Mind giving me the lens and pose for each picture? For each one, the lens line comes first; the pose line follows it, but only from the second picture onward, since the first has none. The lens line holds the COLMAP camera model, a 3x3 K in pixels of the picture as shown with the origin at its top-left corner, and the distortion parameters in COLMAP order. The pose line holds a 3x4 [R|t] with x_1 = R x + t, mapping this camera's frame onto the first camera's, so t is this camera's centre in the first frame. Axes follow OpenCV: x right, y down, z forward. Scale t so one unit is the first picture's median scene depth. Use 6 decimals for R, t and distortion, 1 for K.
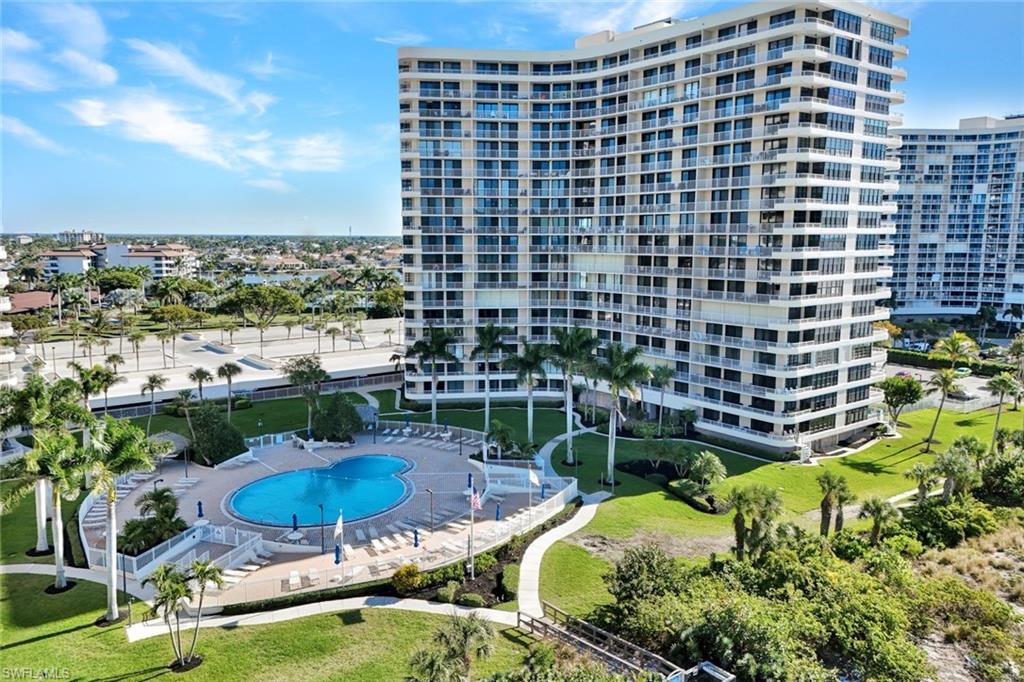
lens RADIAL K [[748.0, 0, 511.1], [0, 748.0, 316.5], [0, 0, 1]] dist [0.026909, -0.002944]
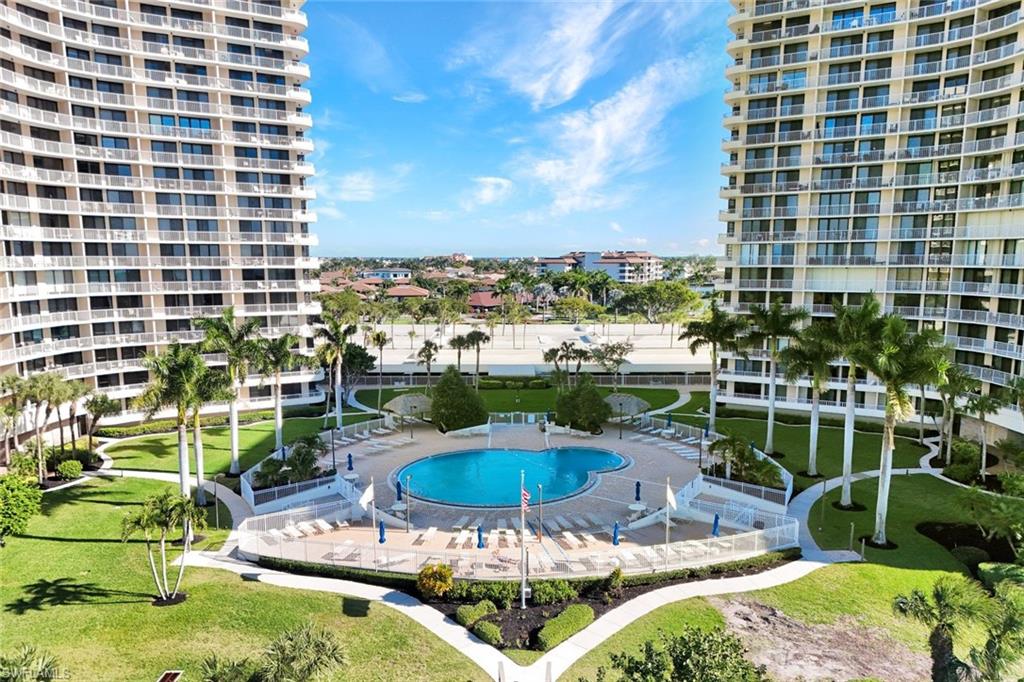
lens RADIAL K [[758.2, 0, 511.9], [0, 758.2, 352.1], [0, 0, 1]] dist [0.033634, 0.000474]
pose [[0.793398, 0.073462, -0.604254, 0.186355], [-0.062569, 0.997275, 0.039089, 0.040022], [0.605479, 0.006794, 0.795832, 0.212052]]
